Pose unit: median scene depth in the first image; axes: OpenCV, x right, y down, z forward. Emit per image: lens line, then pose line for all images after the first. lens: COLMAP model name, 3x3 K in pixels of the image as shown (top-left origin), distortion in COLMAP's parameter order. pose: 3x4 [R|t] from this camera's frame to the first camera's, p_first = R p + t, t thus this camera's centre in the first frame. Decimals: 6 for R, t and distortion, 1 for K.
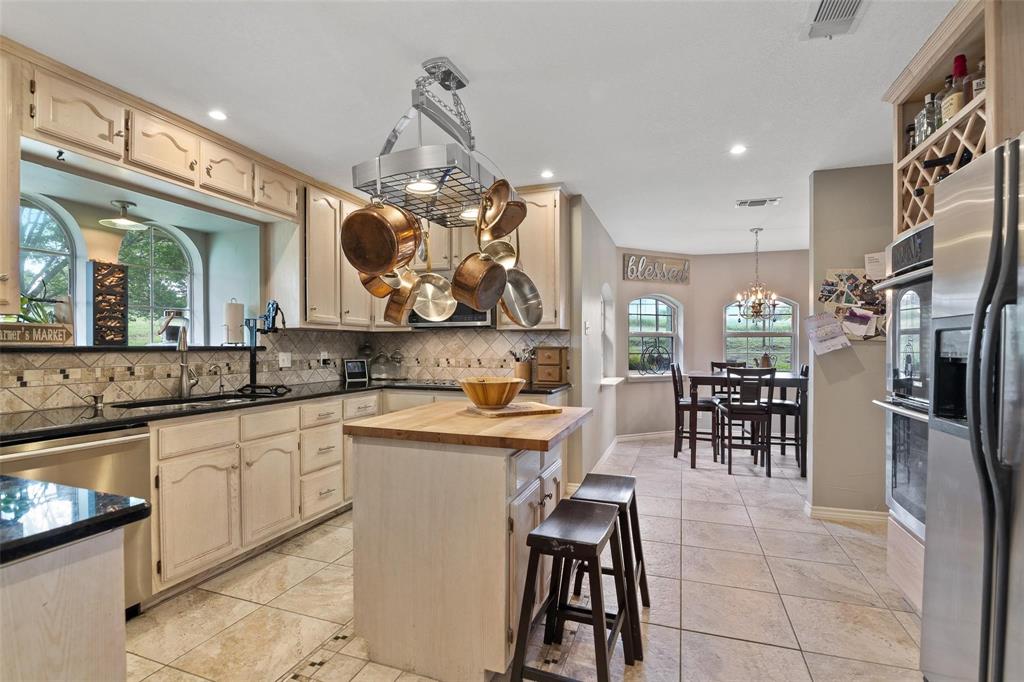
lens RADIAL K [[494.7, 0, 512.0], [0, 494.7, 341.0], [0, 0, 1]] dist [-0.001168, -0.000119]
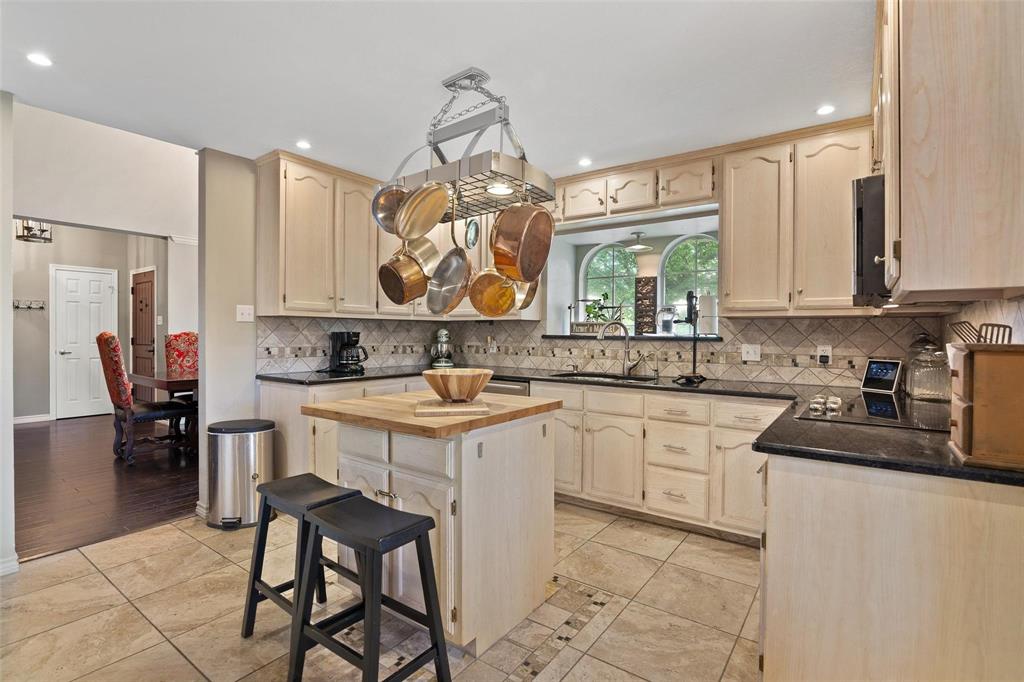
lens RADIAL K [[487.4, 0, 514.7], [0, 487.4, 333.1], [0, 0, 1]] dist [-0.003680, -0.000509]
pose [[-0.293581, -0.002127, -0.955932, 0.599506], [0.001998, 0.999994, -0.002839, 0.005513], [0.955932, -0.002743, -0.293574, 1.013880]]
